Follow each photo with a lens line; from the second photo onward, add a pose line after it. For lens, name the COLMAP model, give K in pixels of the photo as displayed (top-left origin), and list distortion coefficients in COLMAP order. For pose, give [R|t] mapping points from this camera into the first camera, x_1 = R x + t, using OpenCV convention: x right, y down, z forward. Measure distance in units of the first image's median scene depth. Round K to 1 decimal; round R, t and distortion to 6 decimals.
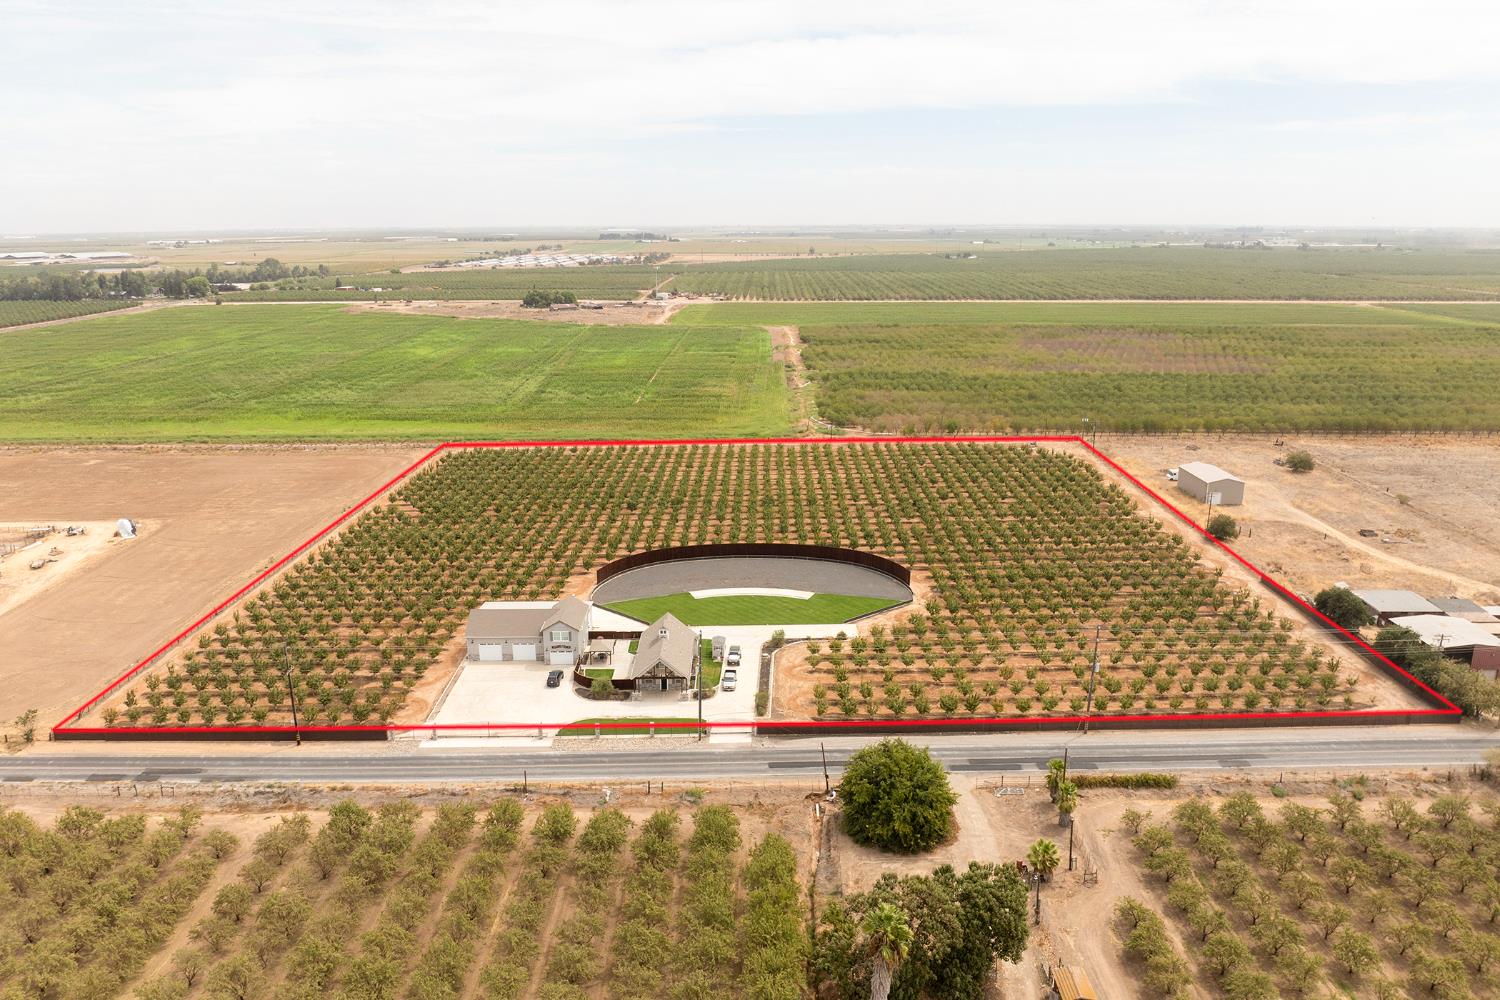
lens RADIAL K [[1038.4, 0, 746.1], [0, 1038.4, 581.7], [0, 0, 1]] dist [-0.040751, 0.009117]
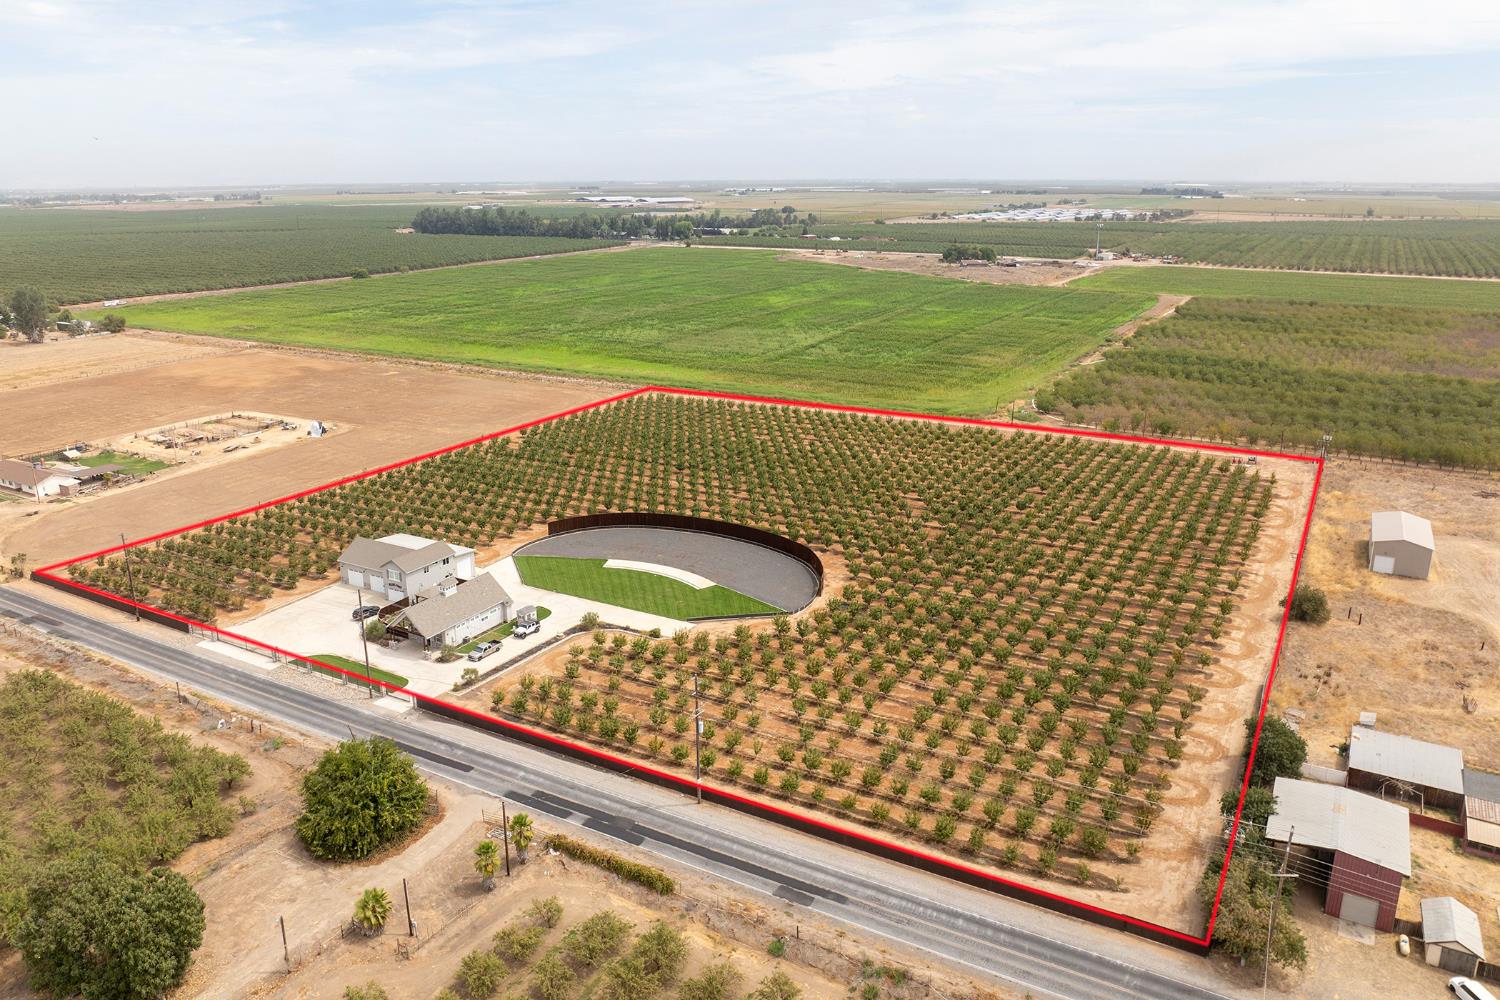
lens RADIAL K [[1050.5, 0, 750.0], [0, 1050.5, 500.0], [0, 0, 1]] dist [-0.022238, -0.031928]
pose [[0.865706, 0.147035, -0.478470, 0.437054], [-0.163080, 0.986580, 0.008114, -0.062381], [0.473242, 0.071004, 0.878066, 0.165119]]
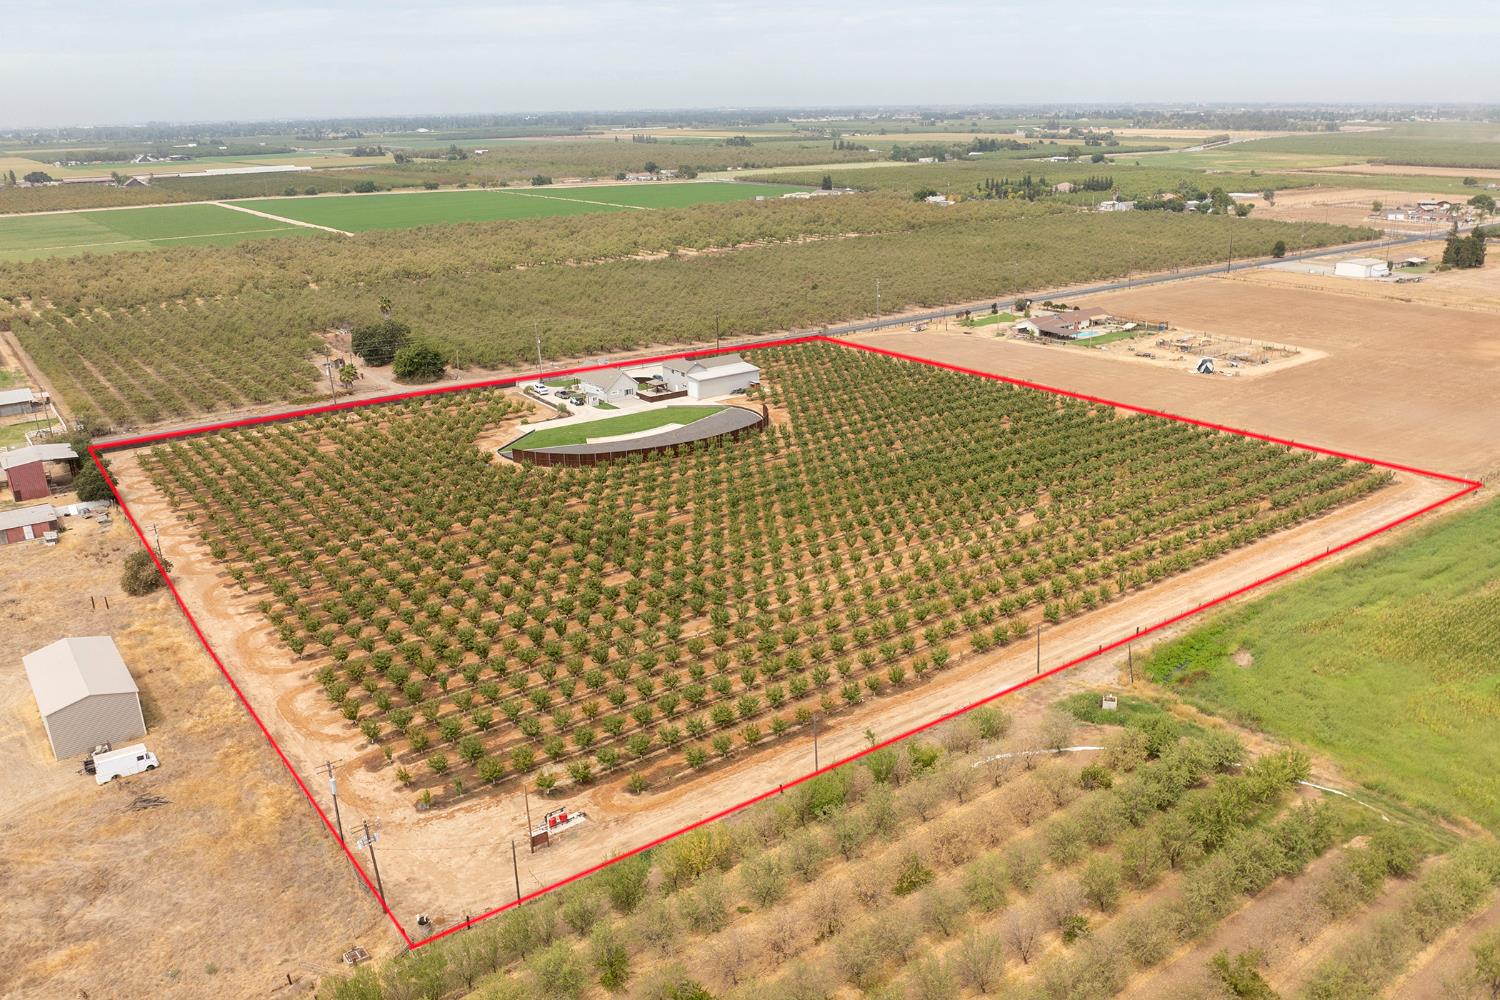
lens RADIAL K [[1166.9, 0, 750.0], [0, 1166.9, 500.0], [0, 0, 1]] dist [-0.041638, 0.012124]
pose [[-0.802704, 0.207292, -0.559193, 0.526583], [-0.180421, 0.809303, 0.558997, -0.552687], [0.568432, 0.549599, -0.612231, 1.575546]]
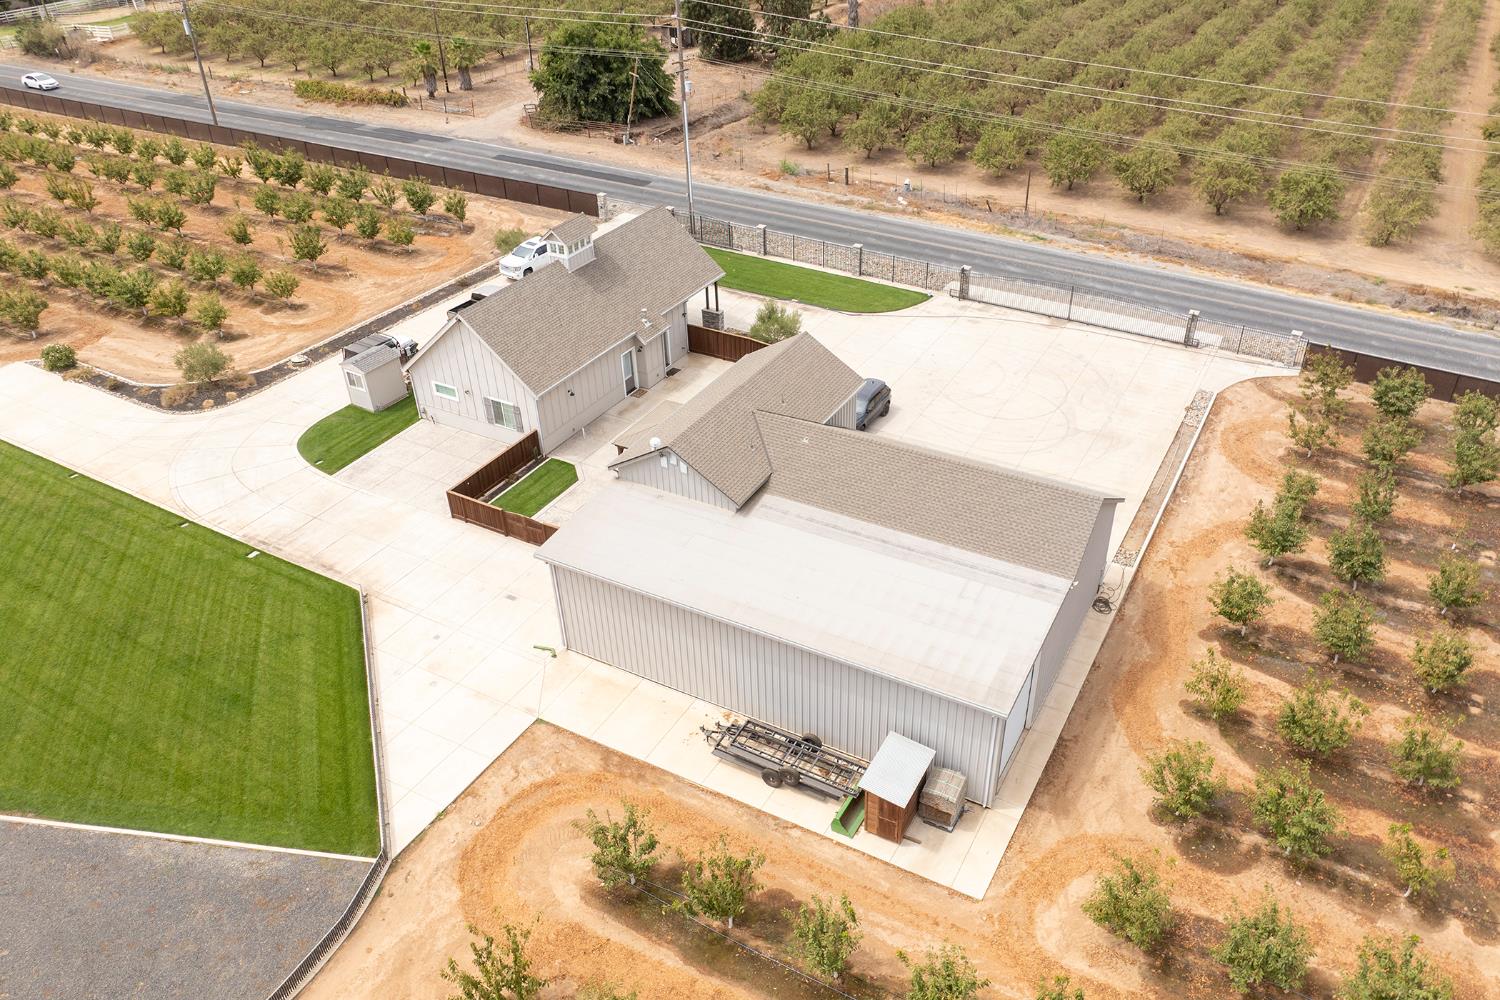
lens RADIAL K [[1113.7, 0, 799.0], [0, 1113.7, 543.1], [0, 0, 1]] dist [-0.035849, -0.004882]
pose [[-0.881051, -0.267003, 0.390459, -0.219810], [0.169673, 0.592136, 0.787773, -0.121189], [-0.441543, 0.760318, -0.476399, 0.829105]]
